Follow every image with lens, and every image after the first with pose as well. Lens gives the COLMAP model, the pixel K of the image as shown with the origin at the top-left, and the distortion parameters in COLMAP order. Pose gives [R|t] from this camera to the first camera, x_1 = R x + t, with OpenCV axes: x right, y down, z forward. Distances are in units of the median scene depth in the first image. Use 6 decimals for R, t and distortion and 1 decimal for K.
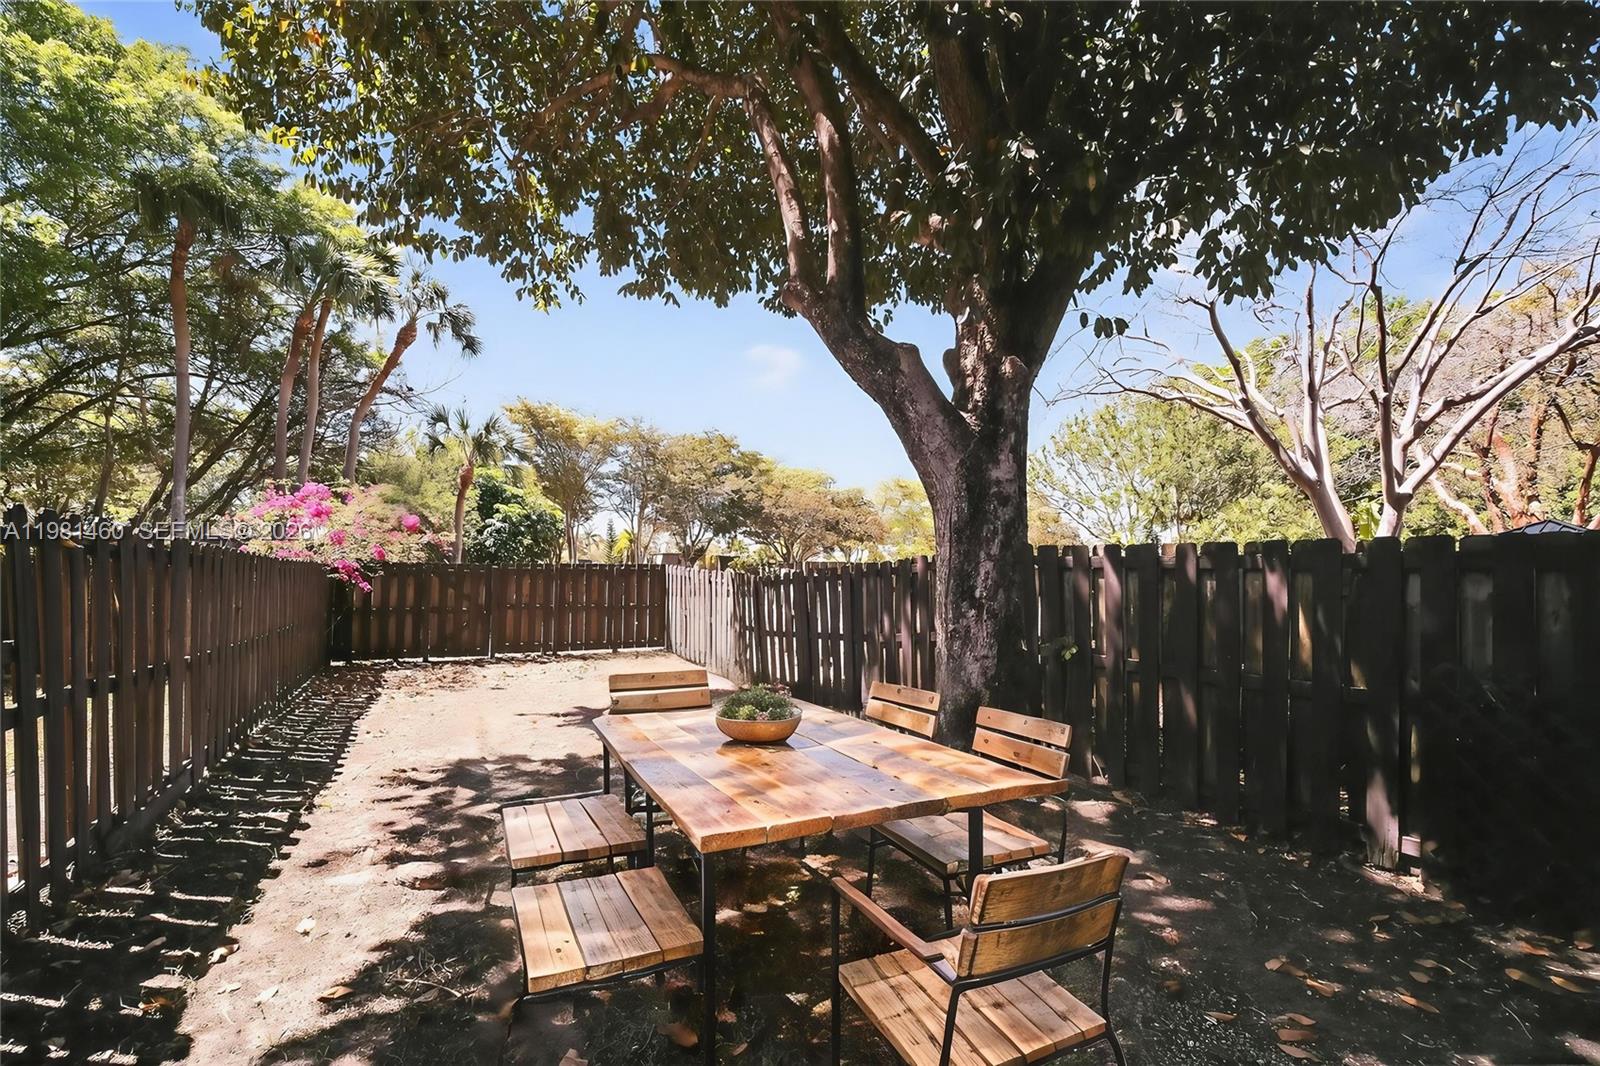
lens RADIAL K [[676.3, 0, 810.4], [0, 676.3, 584.2], [0, 0, 1]] dist [0.000493, 0.000035]
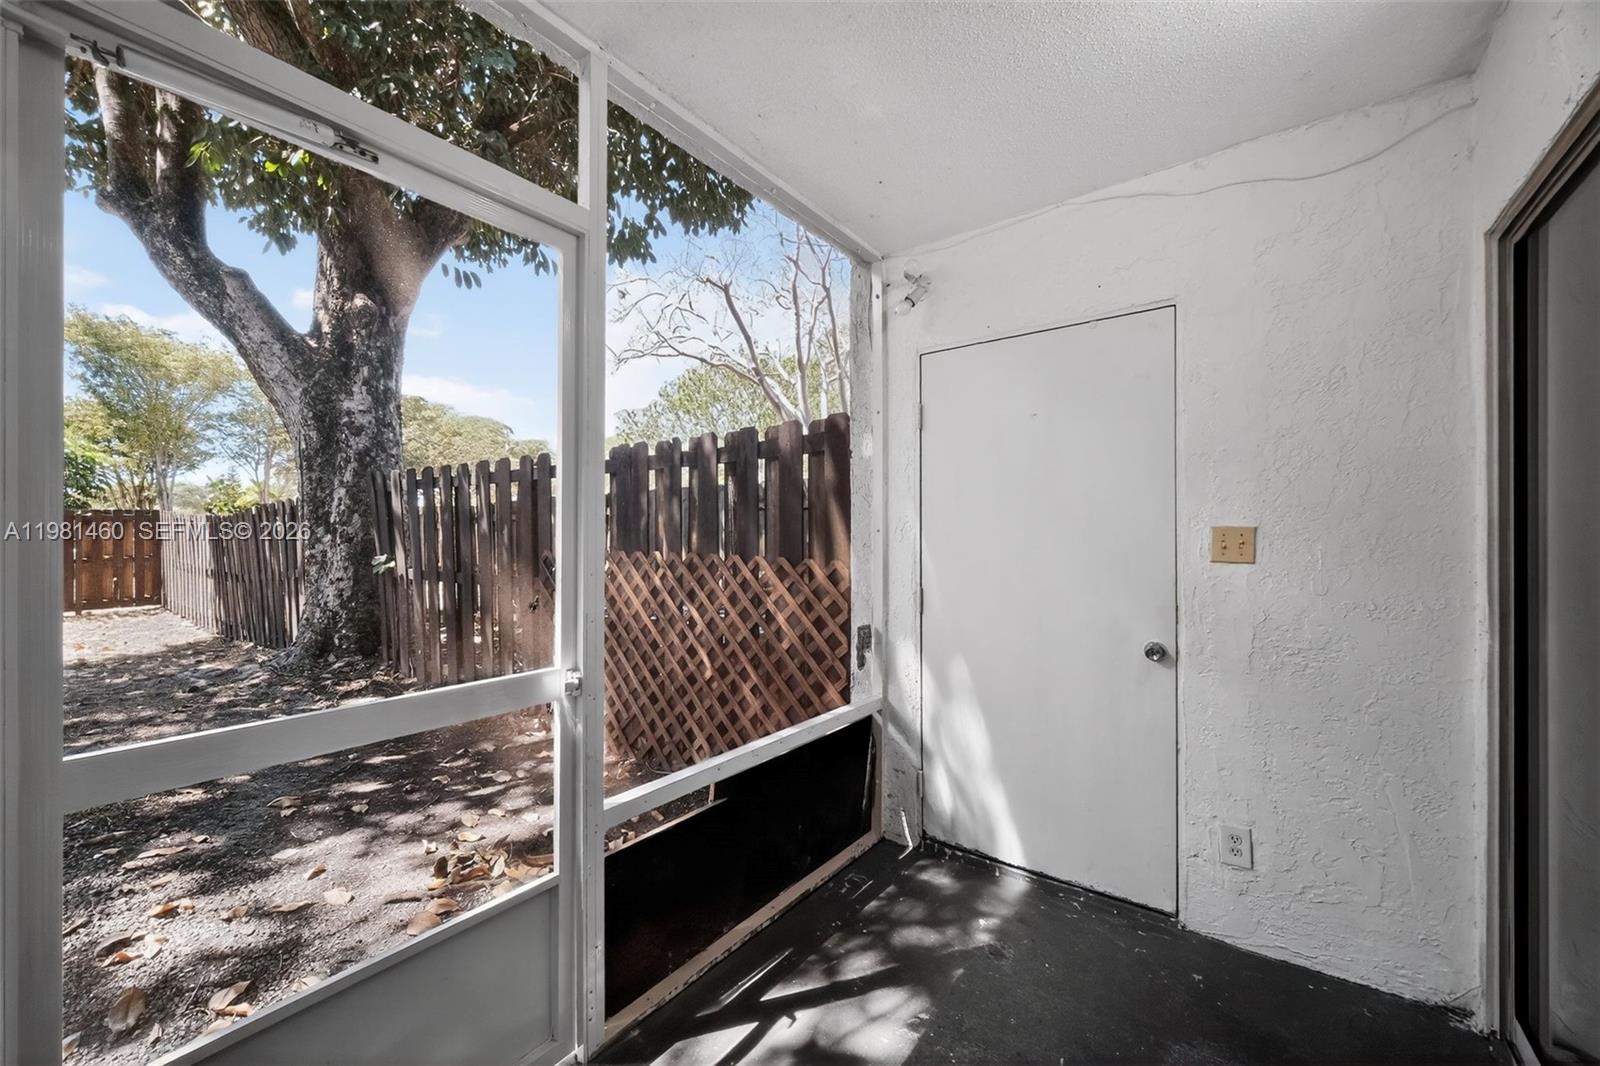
lens RADIAL K [[636.0, 0, 796.8], [0, 636.0, 539.3], [0, 0, 1]] dist [-0.001660, 0.000116]
pose [[0.913577, -0.031625, 0.405434, 0.113134], [0.028809, 0.999500, 0.013047, 0.011856], [-0.405644, -0.000239, 0.914031, -0.041061]]
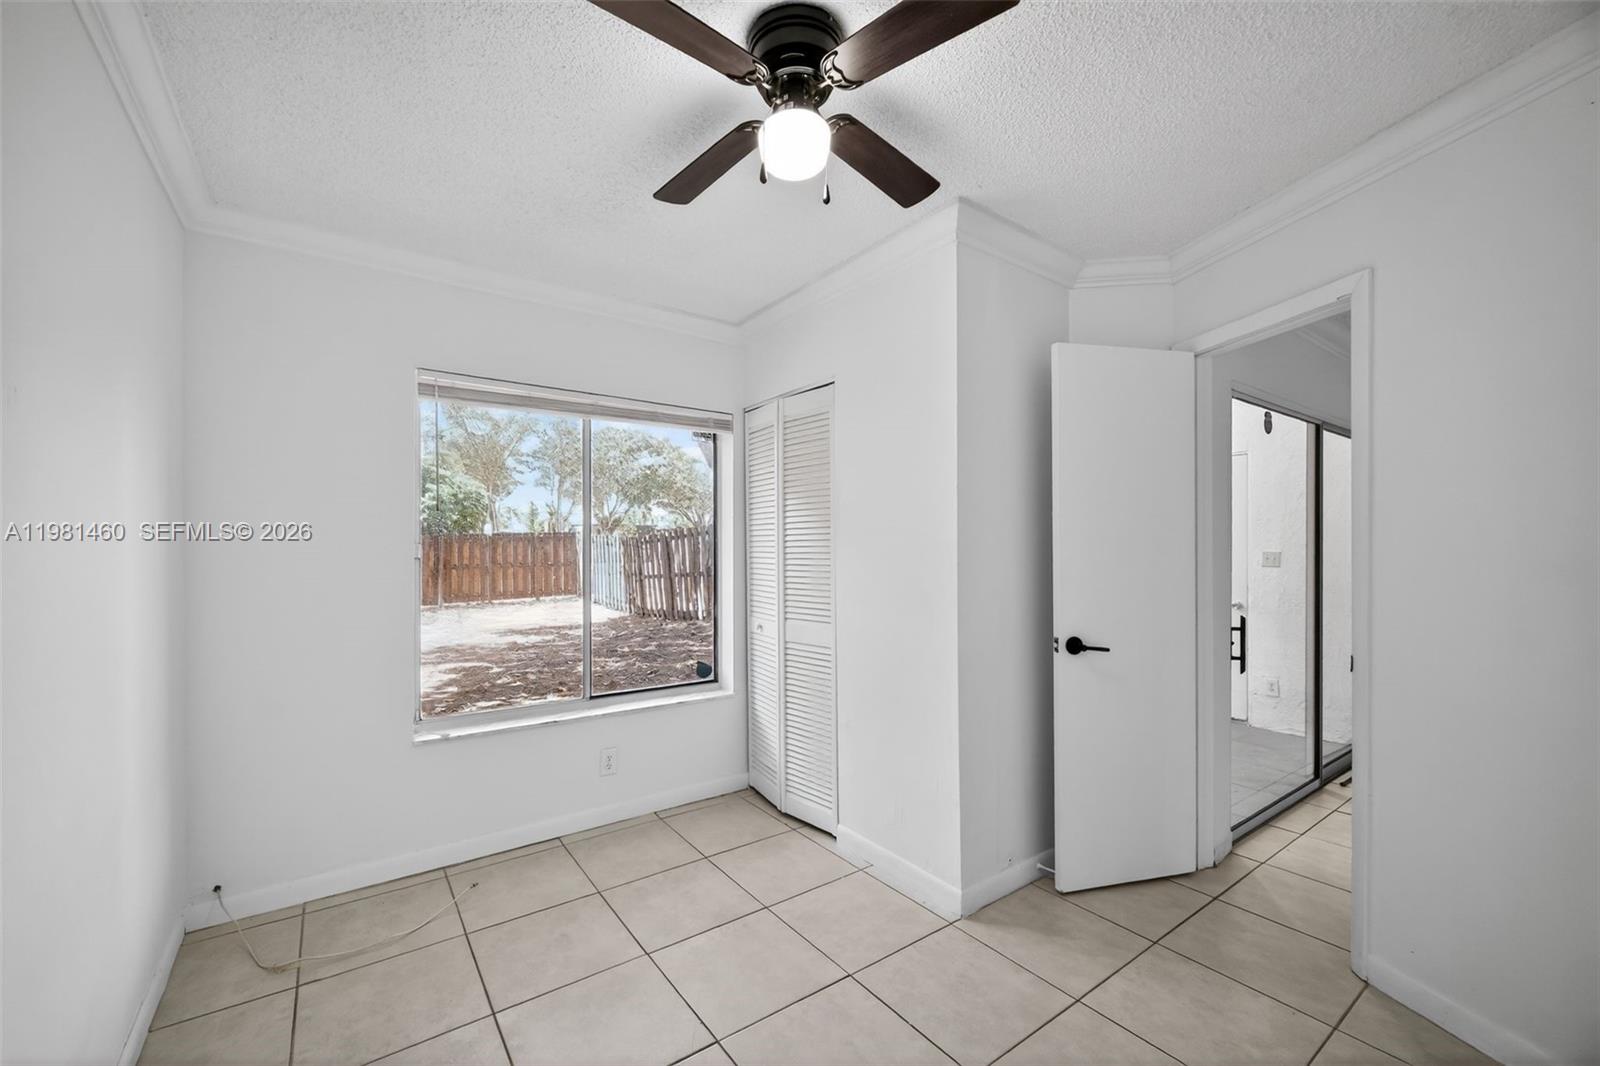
lens RADIAL K [[636.0, 0, 798.9], [0, 636.0, 544.6], [0, 0, 1]] dist [-0.001660, 0.000116]
pose [[0.993630, -0.027633, 0.109249, 0.044147], [0.028486, 0.999575, -0.006254, 0.008365], [-0.109030, 0.009326, 0.993995, -0.150134]]
